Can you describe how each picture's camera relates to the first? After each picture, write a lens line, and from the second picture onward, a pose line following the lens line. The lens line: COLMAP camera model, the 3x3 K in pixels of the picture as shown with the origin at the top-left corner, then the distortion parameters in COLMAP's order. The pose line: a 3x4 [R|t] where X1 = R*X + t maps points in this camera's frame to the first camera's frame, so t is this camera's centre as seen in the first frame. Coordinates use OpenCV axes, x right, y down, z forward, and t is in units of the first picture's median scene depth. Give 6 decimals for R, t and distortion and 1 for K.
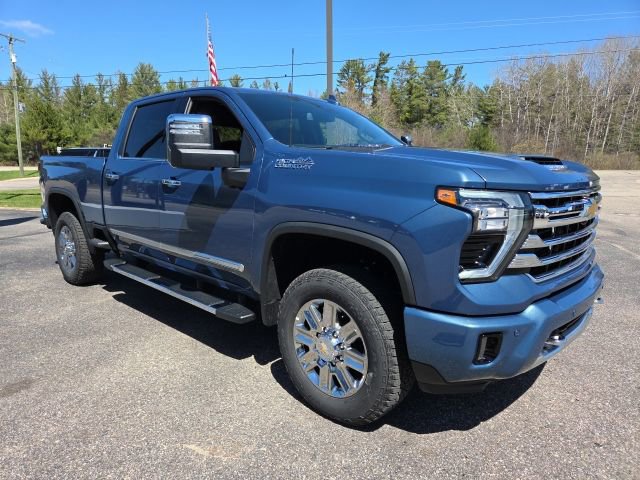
lens RADIAL K [[426.0, 0, 322.4], [0, 426.0, 239.7], [0, 0, 1]] dist [0.076394, -0.061683]
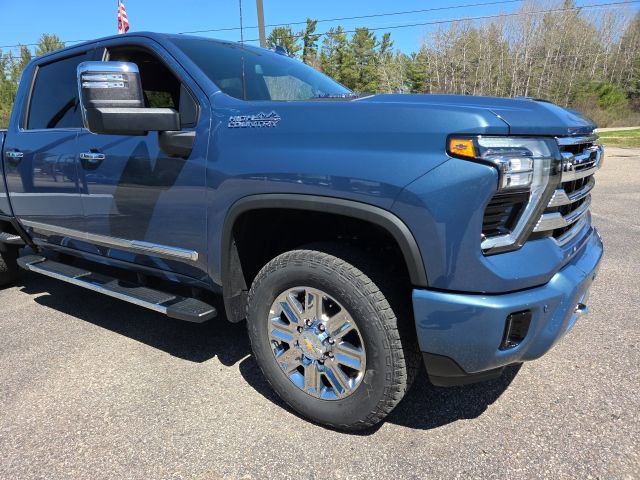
lens RADIAL K [[424.8, 0, 319.4], [0, 424.8, 242.5], [0, 0, 1]] dist [0.081273, -0.071531]
pose [[0.988821, -0.078038, 0.127053, -0.057610], [0.069577, 0.995137, 0.069728, -0.000181], [-0.131877, -0.060109, 0.989442, 0.165178]]
